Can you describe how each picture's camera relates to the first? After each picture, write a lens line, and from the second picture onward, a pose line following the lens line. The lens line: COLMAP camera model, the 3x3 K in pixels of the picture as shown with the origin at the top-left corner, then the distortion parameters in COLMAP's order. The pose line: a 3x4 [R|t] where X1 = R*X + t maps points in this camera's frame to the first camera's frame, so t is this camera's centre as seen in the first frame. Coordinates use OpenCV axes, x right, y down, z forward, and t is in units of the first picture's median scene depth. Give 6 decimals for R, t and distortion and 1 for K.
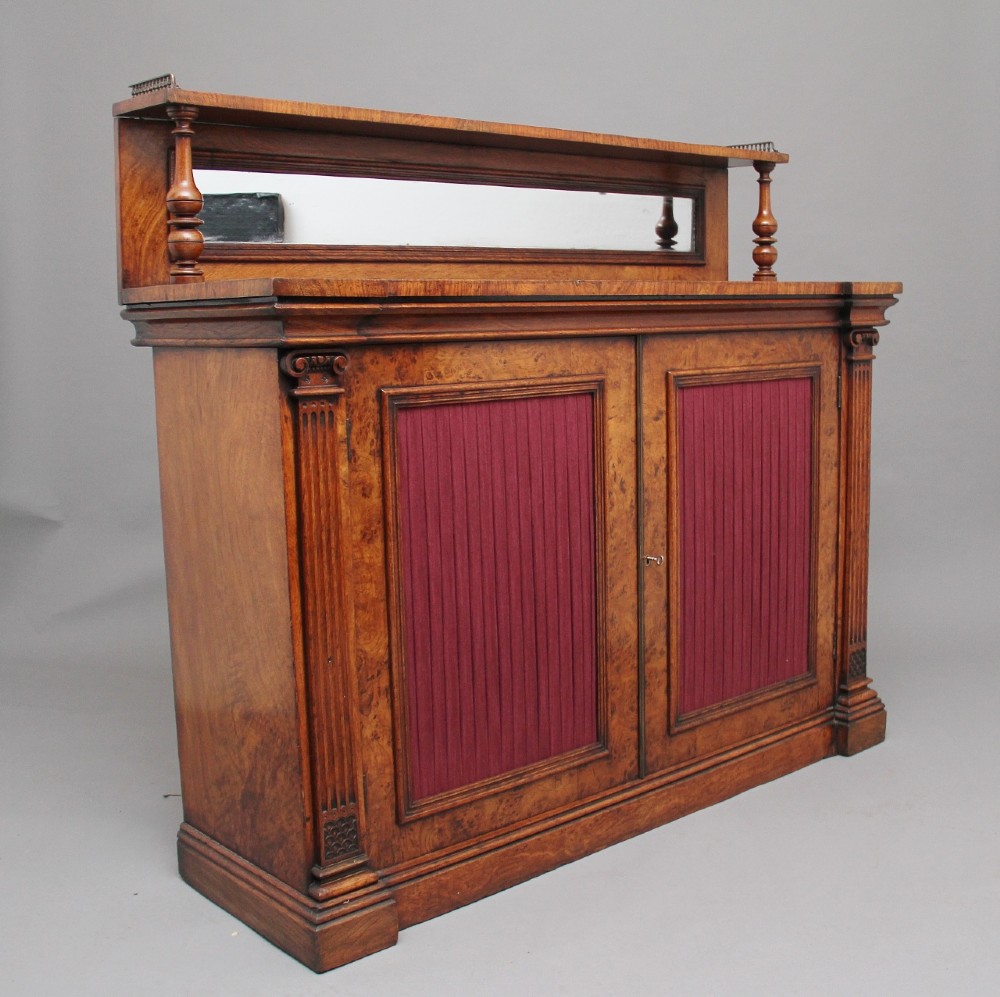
lens RADIAL K [[1324.0, 0, 561.4], [0, 1324.0, 533.3], [0, 0, 1]] dist [-0.159091, 0.000000]
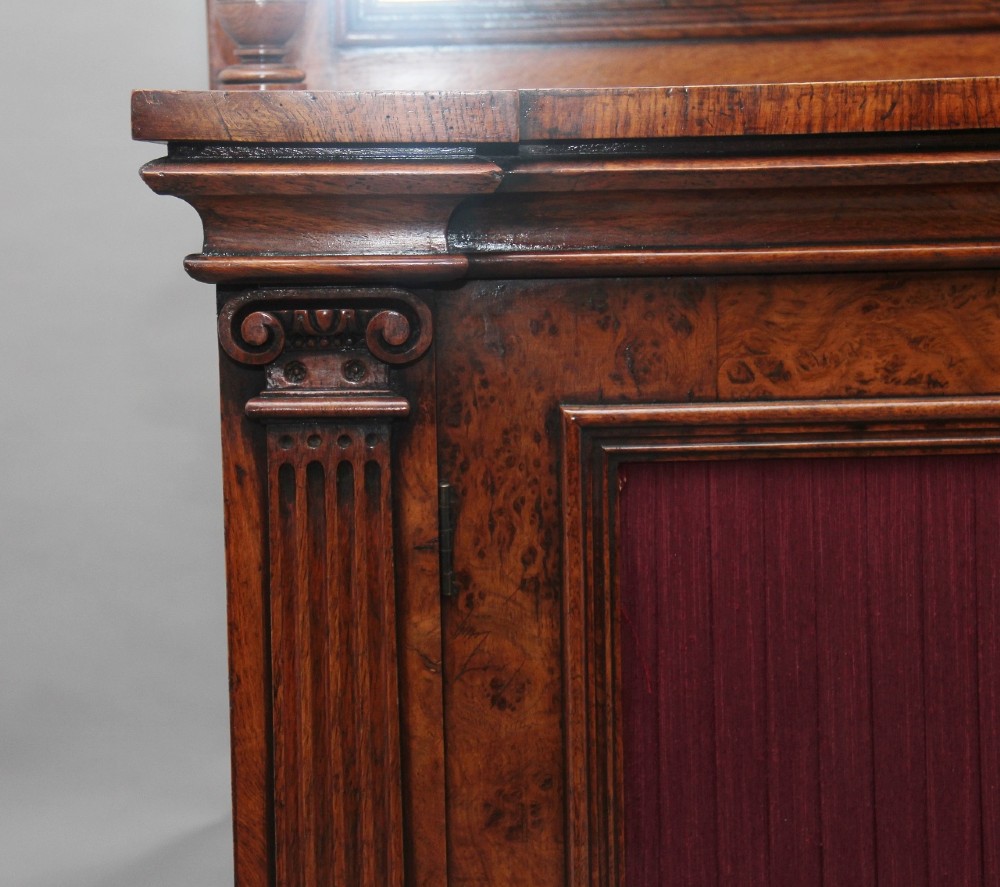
lens RADIAL K [[2528.5, 0, 408.8], [0, 2528.5, 447.9], [0, 0, 1]] dist [0.203365, 0.000000]
pose [[0.735037, 0.069678, -0.674438, 0.263651], [-0.102740, 0.994666, -0.009209, -0.081332], [0.670198, 0.076061, 0.738274, 0.443096]]
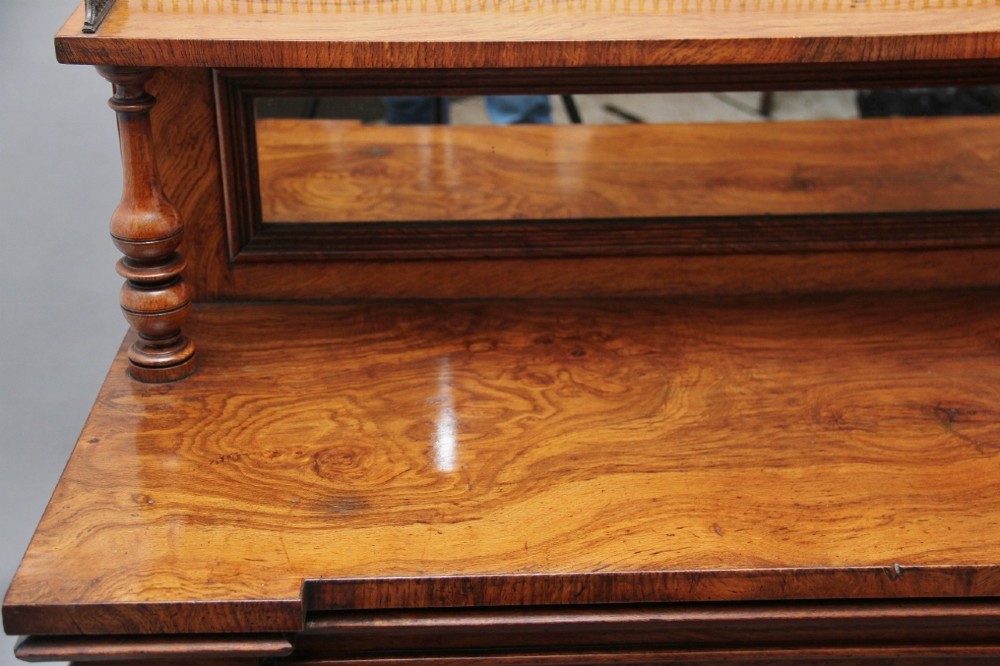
lens RADIAL K [[1516.8, 0, 516.2], [0, 1516.8, 336.4], [0, 0, 1]] dist [0.127861, 0.000000]
pose [[0.763280, 0.284649, -0.579982, 0.181217], [-0.119646, 0.944460, 0.306073, -0.398272], [0.634893, -0.164227, 0.754944, 0.586548]]
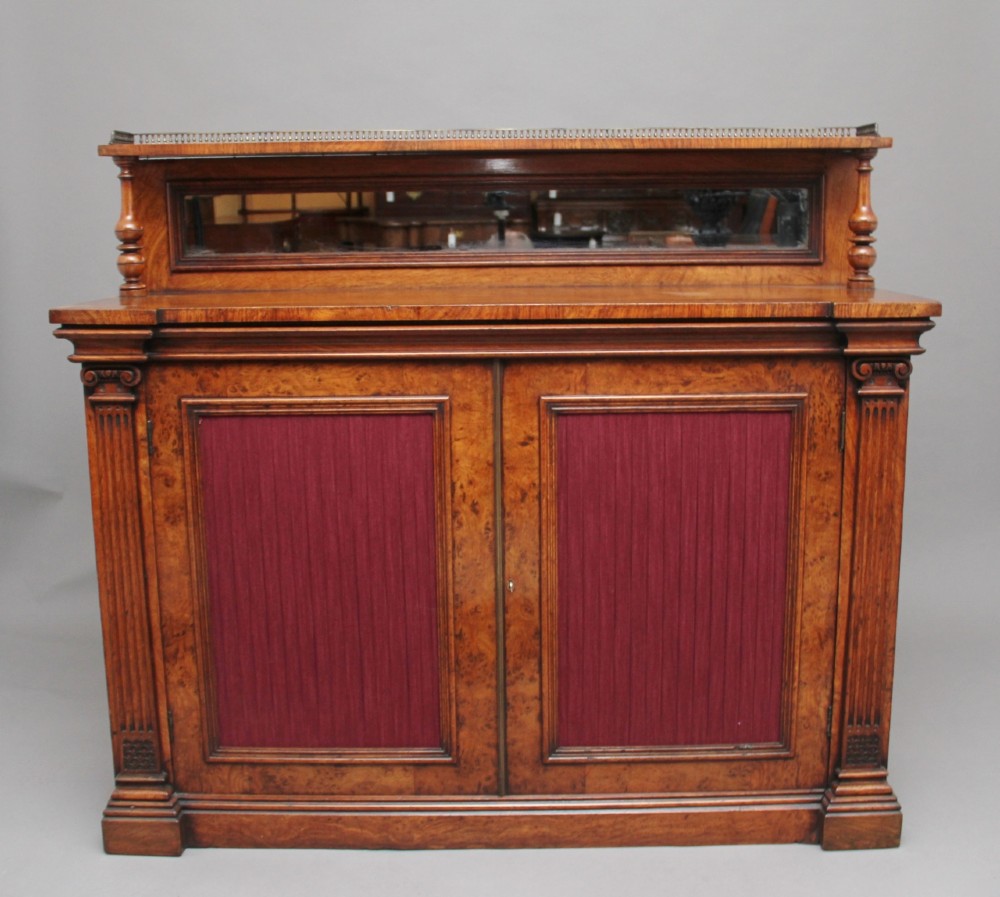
lens RADIAL K [[1233.8, 0, 497.1], [0, 1233.8, 453.5], [0, 0, 1]] dist [-0.150908, 0.000000]
pose [[0.725270, 0.137189, -0.674657, 0.750144], [-0.118094, 0.990211, 0.074402, -0.162058], [0.678260, 0.025711, 0.734372, 0.360213]]
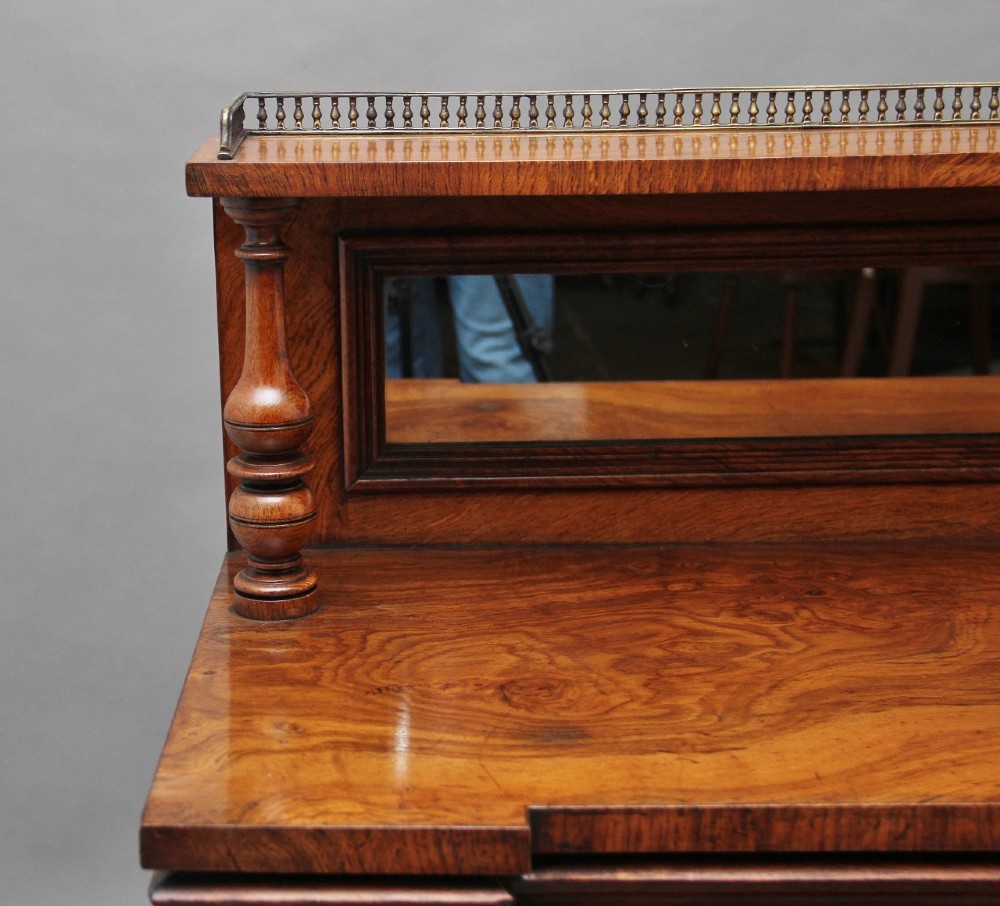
lens RADIAL K [[1948.1, 0, 389.9], [0, 1948.1, 443.1], [0, 0, 1]] dist [0.076176, 0.000000]
pose [[0.729280, 0.152774, -0.666942, 0.141965], [-0.106108, 0.988214, 0.110340, -0.302627], [0.675938, -0.009701, 0.736895, 0.537226]]
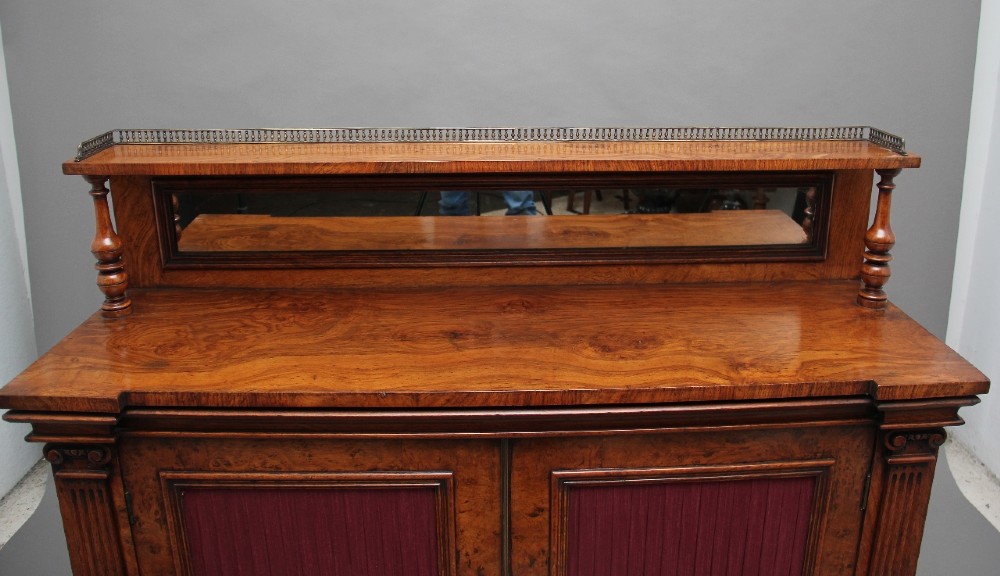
lens RADIAL K [[839.9, 0, 521.4], [0, 839.9, 243.3], [0, 0, 1]] dist [-0.170063, 0.124978]
pose [[0.758693, 0.199958, -0.620001, 0.424826], [-0.124289, 0.978676, 0.163543, -0.403891], [0.639482, -0.047020, 0.767367, 0.637656]]
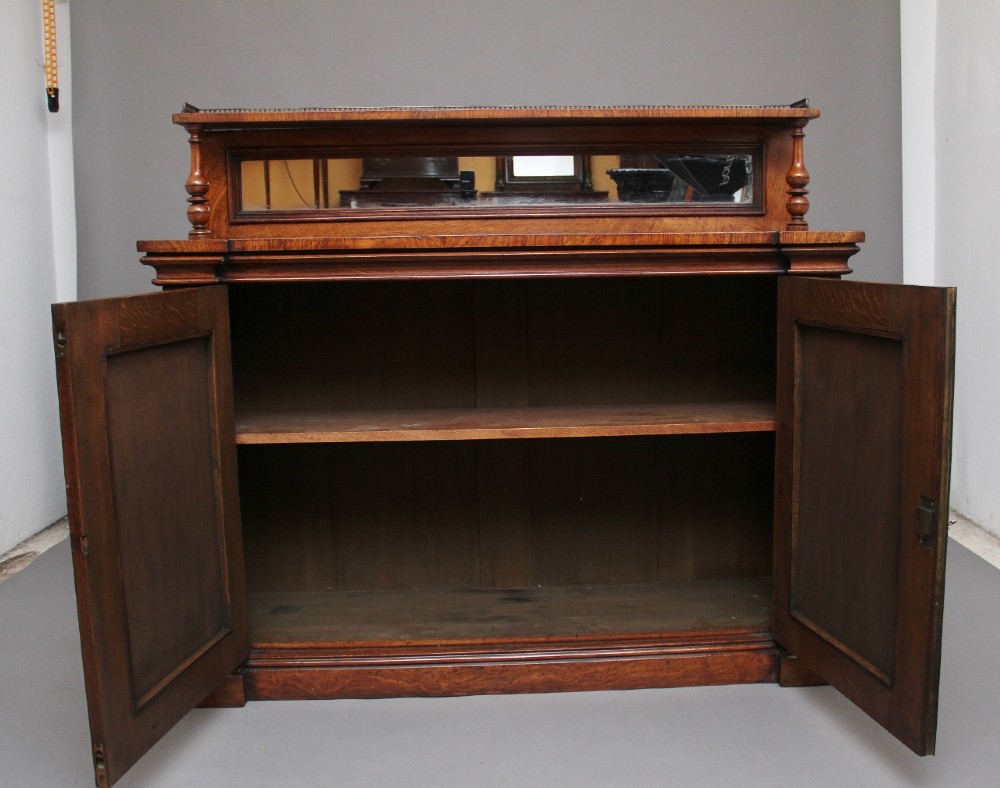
lens RADIAL K [[1064.4, 0, 532.4], [0, 1064.4, 413.3], [0, 0, 1]] dist [-0.142710, 0.000000]
pose [[0.766970, 0.103544, -0.633274, 0.765687], [-0.107331, 0.993693, 0.032483, -0.069185], [0.632643, 0.043057, 0.773245, 0.297448]]
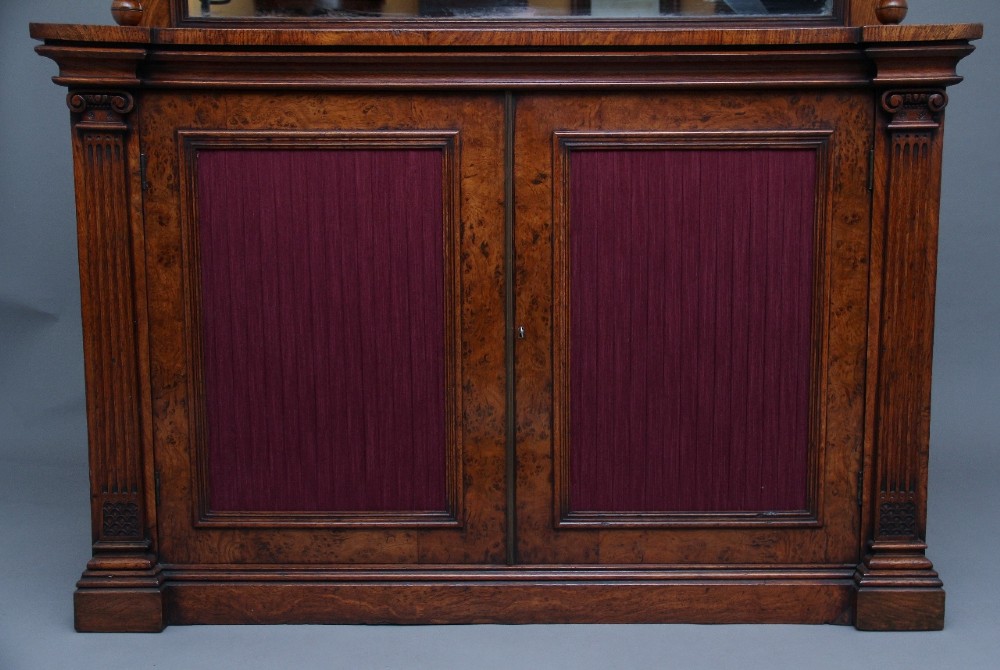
lens RADIAL K [[1204.4, 0, 517.0], [0, 1204.4, 350.2], [0, 0, 1]] dist [0.036320, 0.000000]
pose [[0.726689, 0.112063, -0.677764, 0.733756], [-0.126988, 0.991515, 0.027785, 0.010642], [0.675127, 0.065877, 0.734754, 0.414719]]
